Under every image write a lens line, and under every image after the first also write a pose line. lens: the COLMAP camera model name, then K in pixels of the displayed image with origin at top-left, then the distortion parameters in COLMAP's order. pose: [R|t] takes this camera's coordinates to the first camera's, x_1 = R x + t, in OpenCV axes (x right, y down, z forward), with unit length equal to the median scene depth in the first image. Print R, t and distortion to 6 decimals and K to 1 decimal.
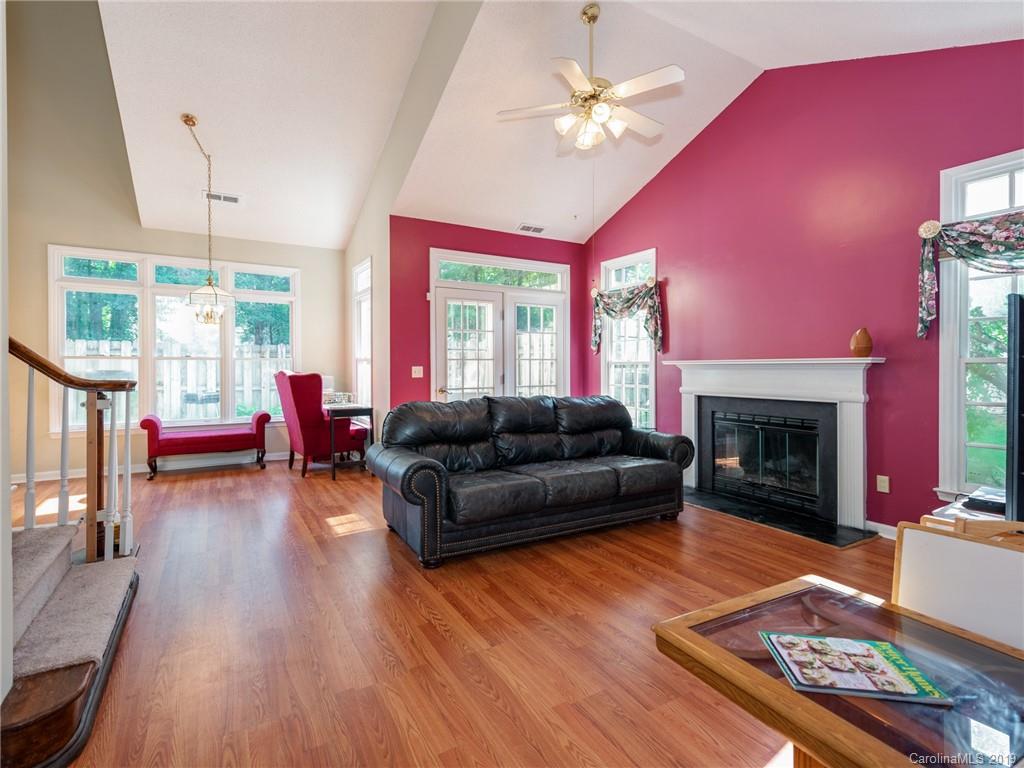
lens RADIAL K [[509.0, 0, 492.5], [0, 509.0, 368.1], [0, 0, 1]] dist [-0.001693, -0.000698]
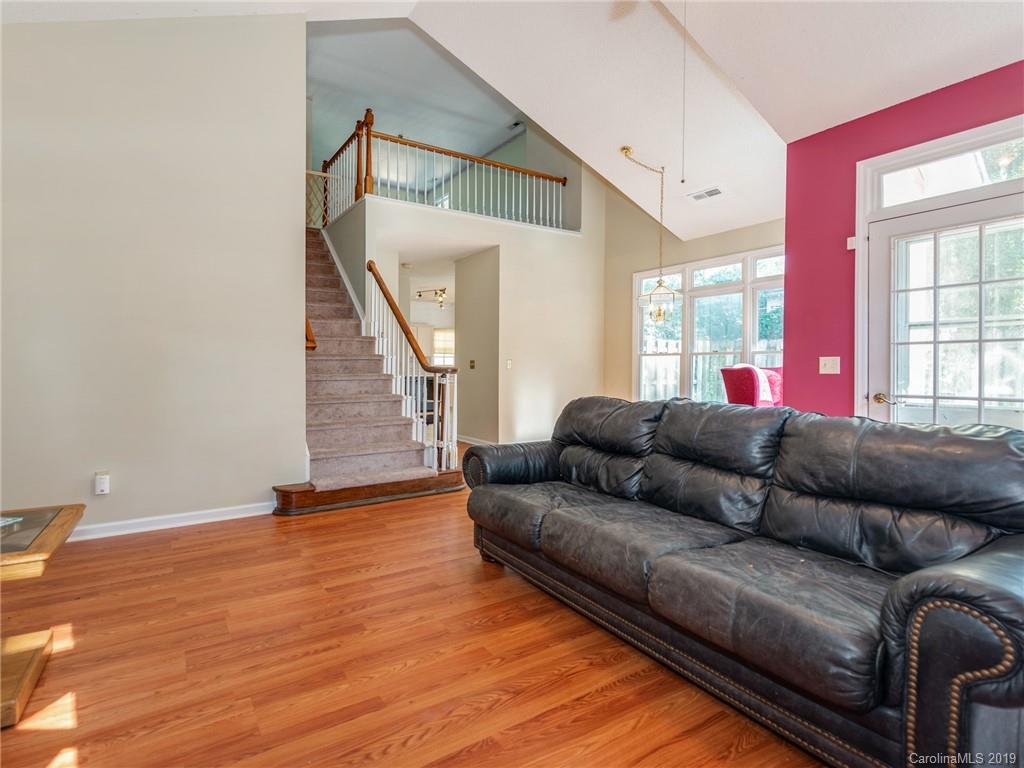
lens RADIAL K [[493.7, 0, 472.5], [0, 493.7, 380.4], [0, 0, 1]] dist [-0.003747, -0.000978]
pose [[0.037797, 0.029830, -0.998840, 0.438436], [-0.004966, 0.999548, 0.029663, 0.009818], [0.999273, 0.003839, 0.037928, 0.496239]]
